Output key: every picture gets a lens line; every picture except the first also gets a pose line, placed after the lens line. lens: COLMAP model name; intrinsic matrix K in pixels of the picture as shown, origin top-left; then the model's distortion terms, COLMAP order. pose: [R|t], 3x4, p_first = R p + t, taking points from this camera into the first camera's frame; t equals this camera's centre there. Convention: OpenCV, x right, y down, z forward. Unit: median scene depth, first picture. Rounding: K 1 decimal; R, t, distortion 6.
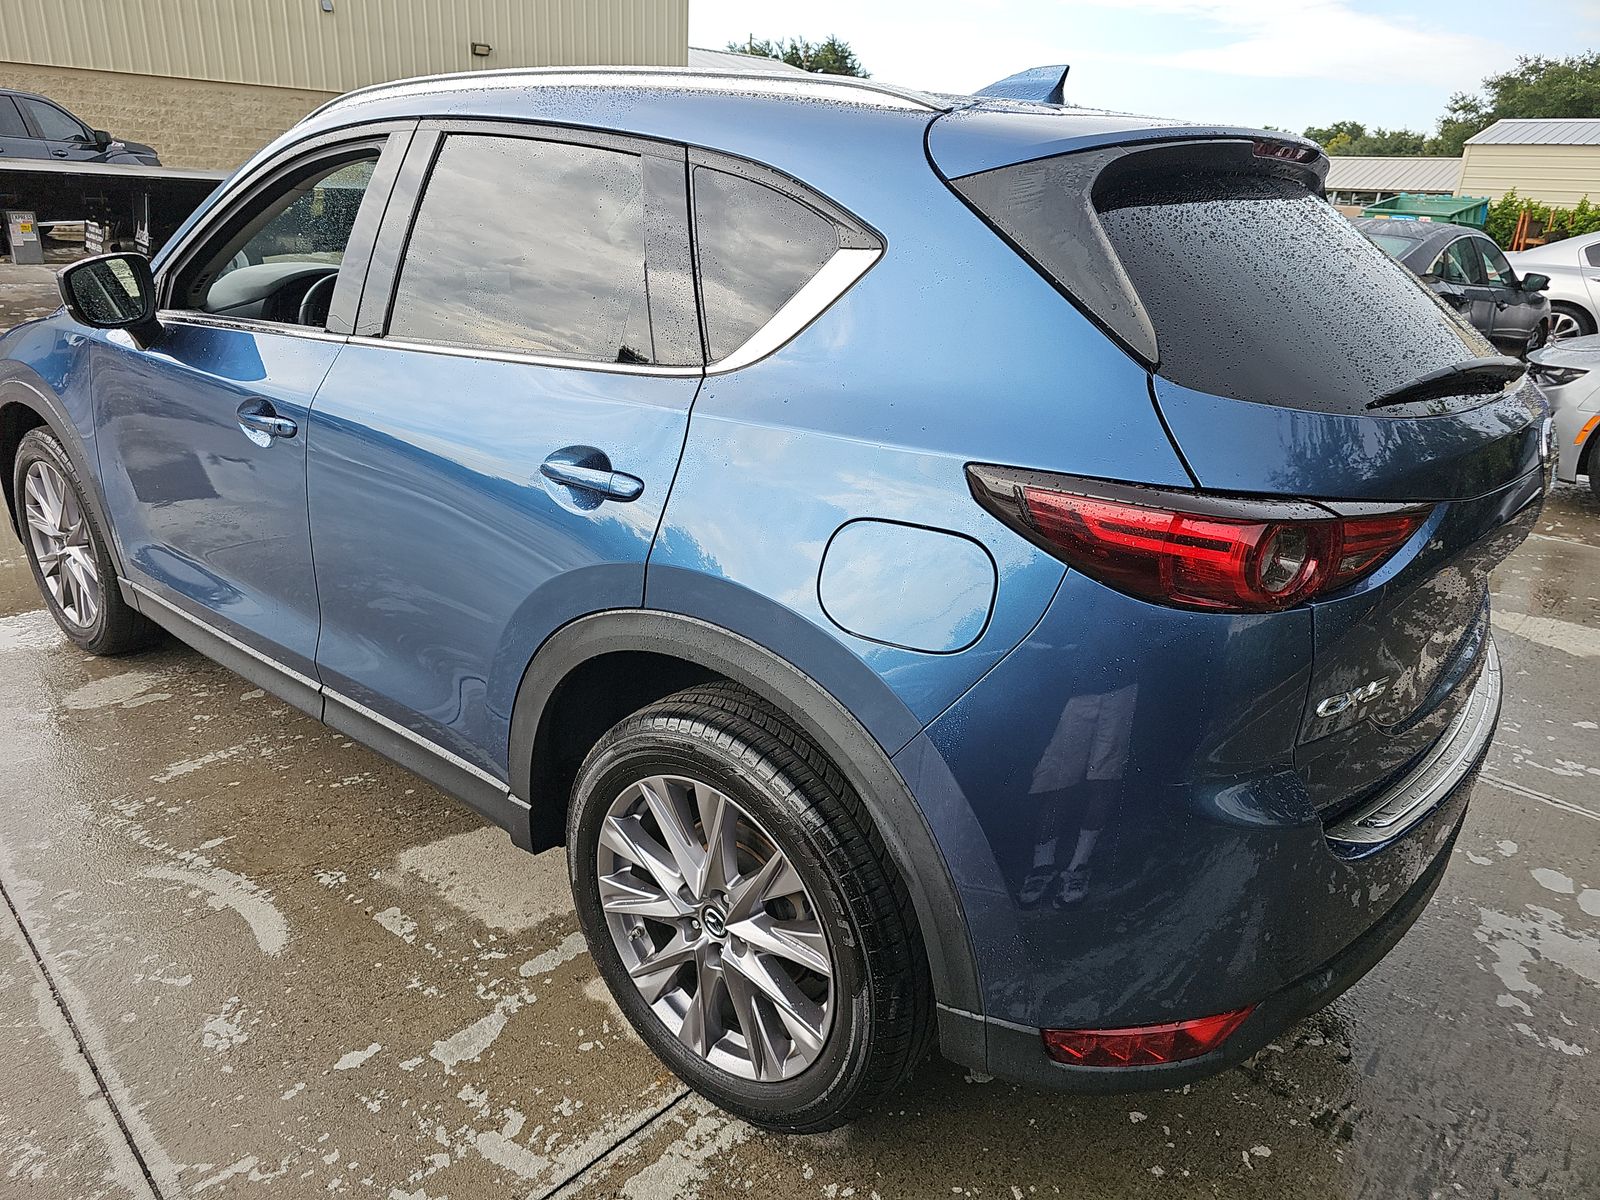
lens RADIAL K [[1063.5, 0, 803.0], [0, 1063.5, 592.7], [0, 0, 1]] dist [0.014680, 0.001179]
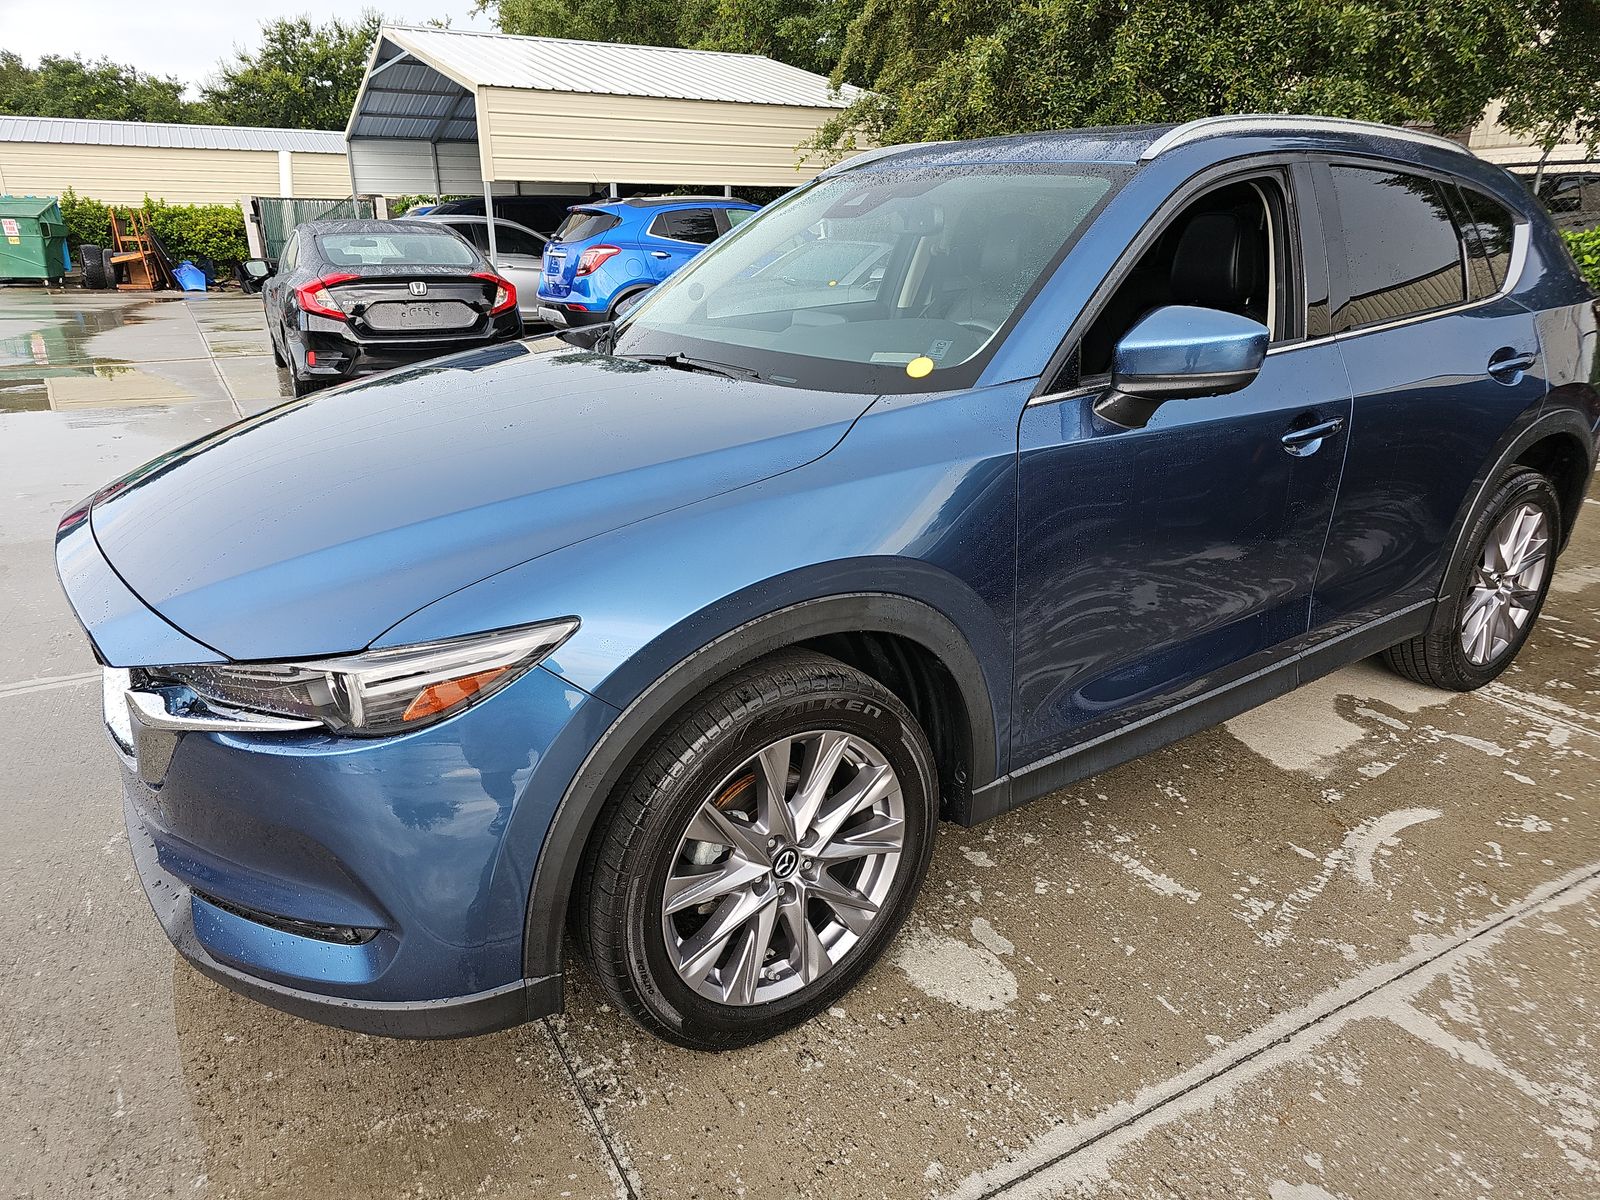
lens RADIAL K [[1063.5, 0, 804.3], [0, 1063.5, 606.5], [0, 0, 1]] dist [0.014680, 0.001179]
pose [[0.270282, -0.362930, 0.891757, -1.454117], [0.350126, 0.899864, 0.260110, -0.394754], [-0.896861, 0.241925, 0.370288, 0.961475]]
